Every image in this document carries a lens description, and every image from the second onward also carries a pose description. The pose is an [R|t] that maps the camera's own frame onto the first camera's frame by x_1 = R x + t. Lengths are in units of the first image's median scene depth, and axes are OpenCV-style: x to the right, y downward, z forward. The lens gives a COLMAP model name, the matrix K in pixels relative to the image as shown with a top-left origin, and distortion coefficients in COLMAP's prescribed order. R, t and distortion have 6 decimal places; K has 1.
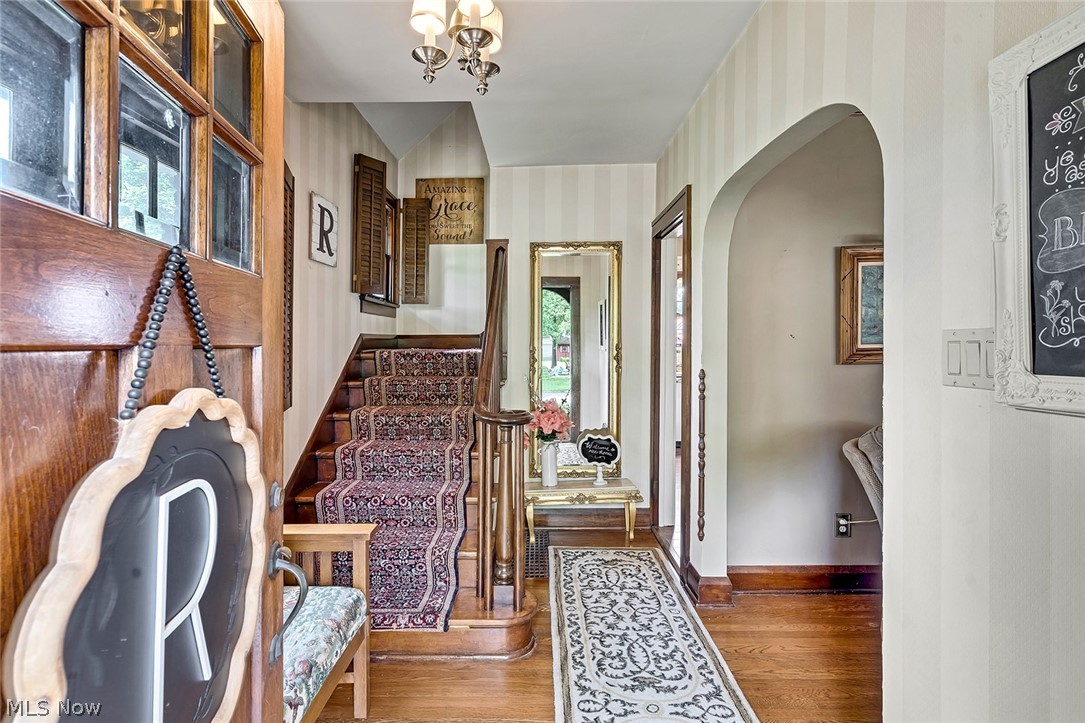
lens RADIAL K [[505.9, 0, 552.1], [0, 505.9, 341.1], [0, 0, 1]] dist [-0.001022, 0.000234]
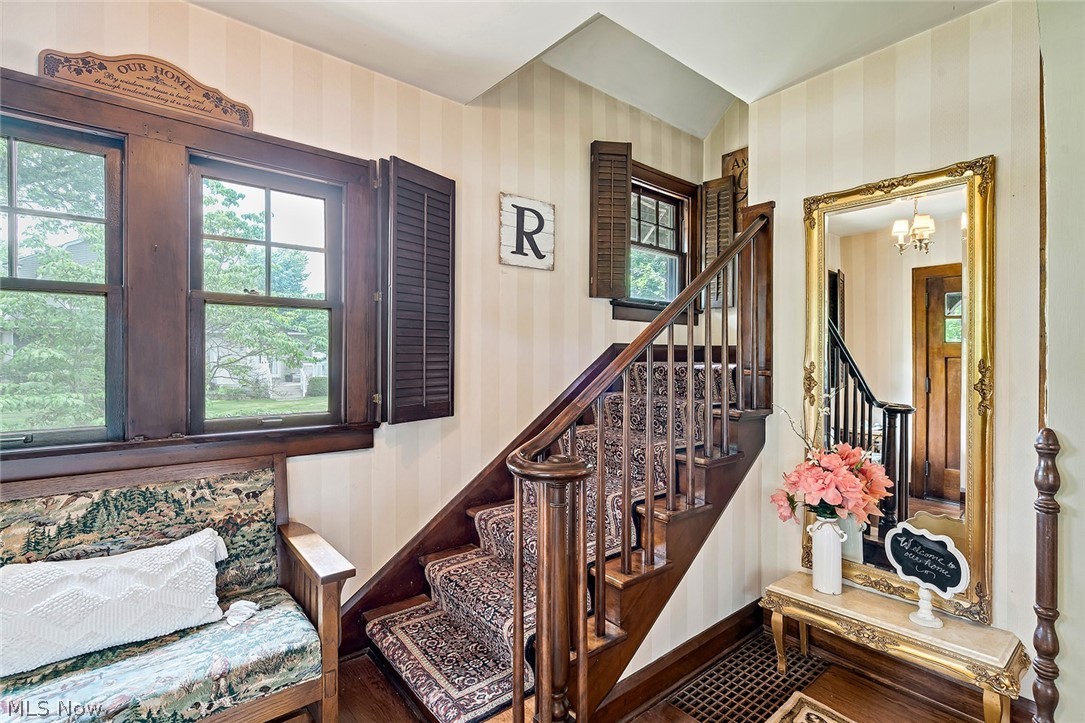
lens RADIAL K [[505.9, 0, 547.4], [0, 505.9, 352.9], [0, 0, 1]] dist [-0.001022, 0.000234]
pose [[0.649929, 0.008171, -0.759951, 0.242466], [-0.011963, 0.999928, 0.000521, 0.003778], [0.759901, 0.008753, 0.649980, 0.354965]]
